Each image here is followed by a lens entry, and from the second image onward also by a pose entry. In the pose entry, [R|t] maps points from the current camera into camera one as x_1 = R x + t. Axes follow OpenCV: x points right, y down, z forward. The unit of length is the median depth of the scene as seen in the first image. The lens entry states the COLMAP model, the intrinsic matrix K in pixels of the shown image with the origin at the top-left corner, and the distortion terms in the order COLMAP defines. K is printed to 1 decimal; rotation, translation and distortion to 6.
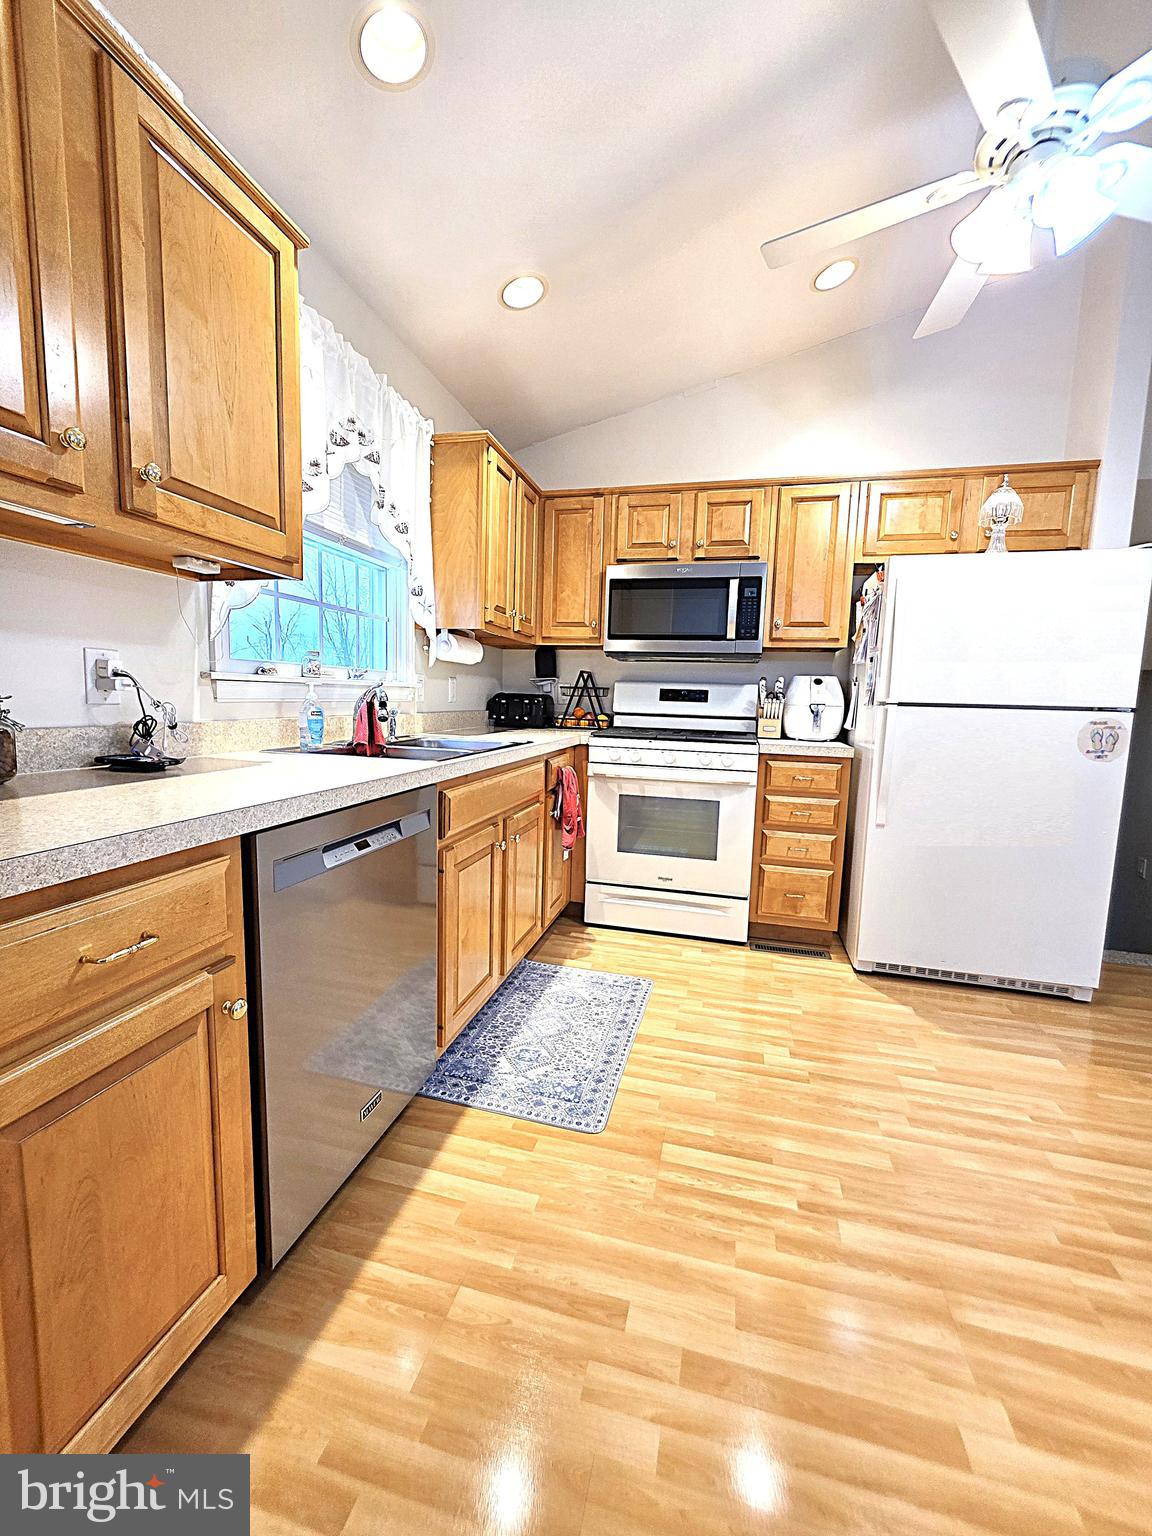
lens RADIAL K [[614.9, 0, 581.2], [0, 614.9, 761.8], [0, 0, 1]] dist [-0.004633, 0.000111]
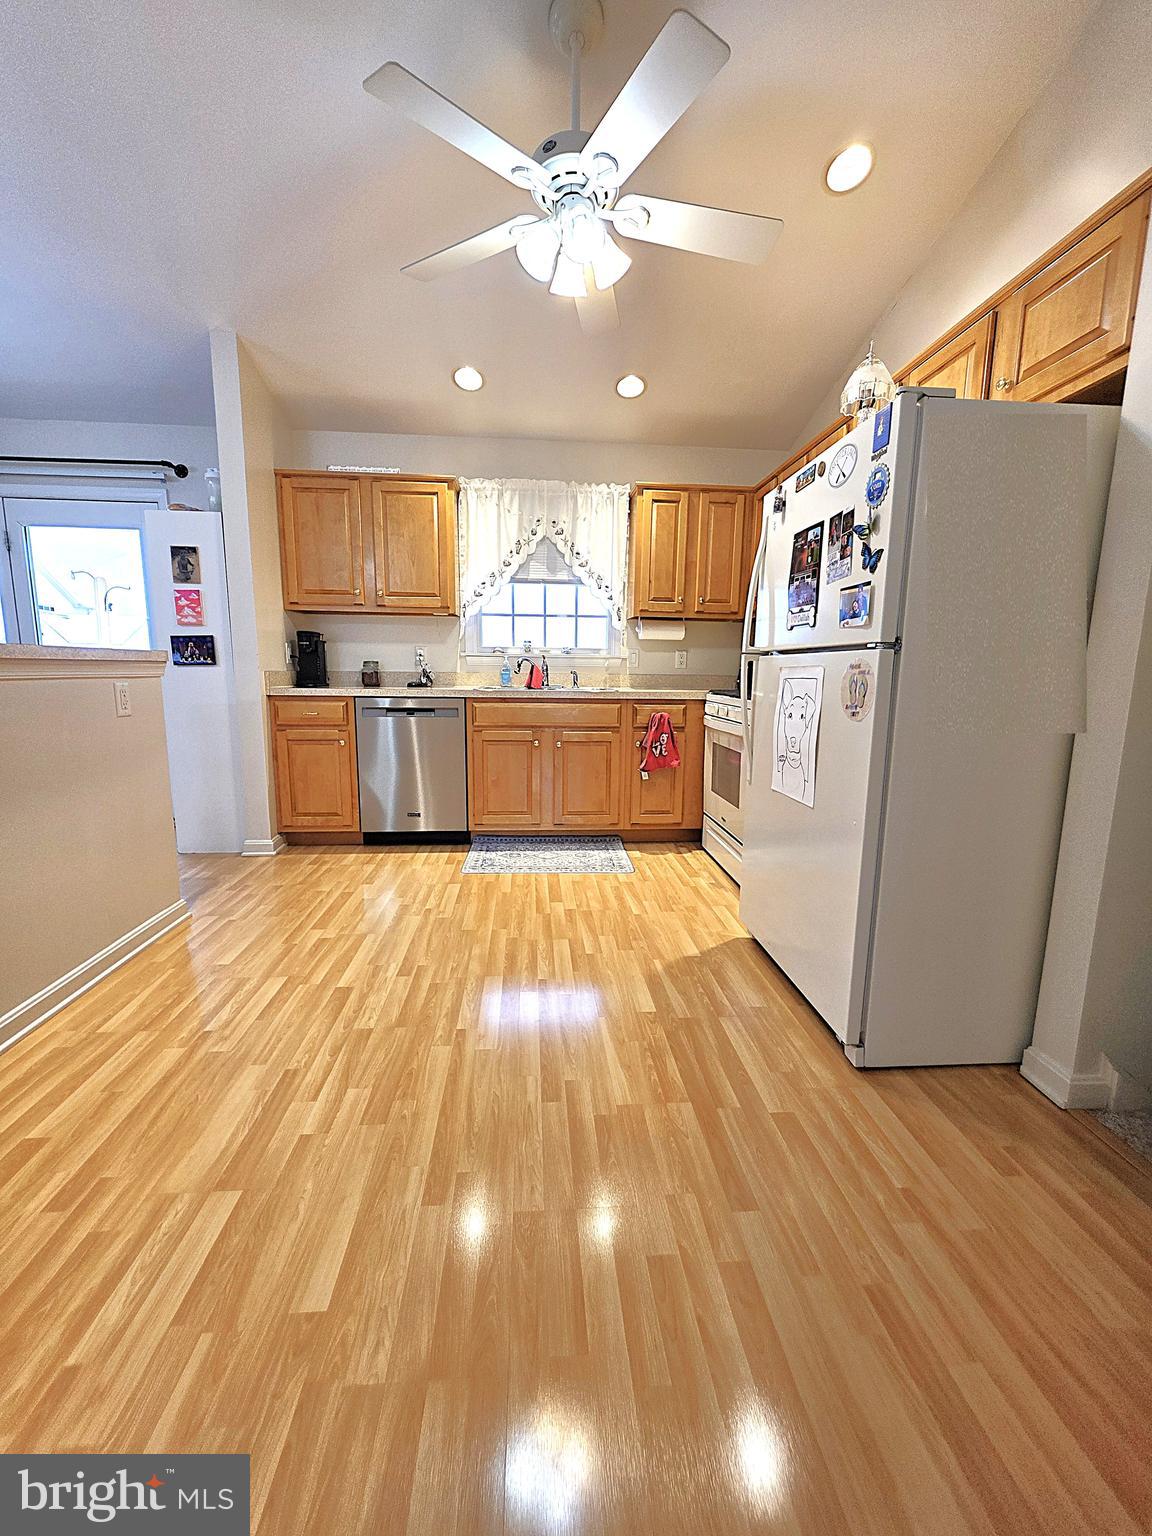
lens RADIAL K [[614.9, 0, 581.0], [0, 614.9, 769.3], [0, 0, 1]] dist [-0.004633, 0.000111]
pose [[0.321746, 0.127183, -0.938245, 1.698510], [-0.104552, 0.989650, 0.098298, 0.021652], [0.941036, 0.066468, 0.331713, 0.565608]]
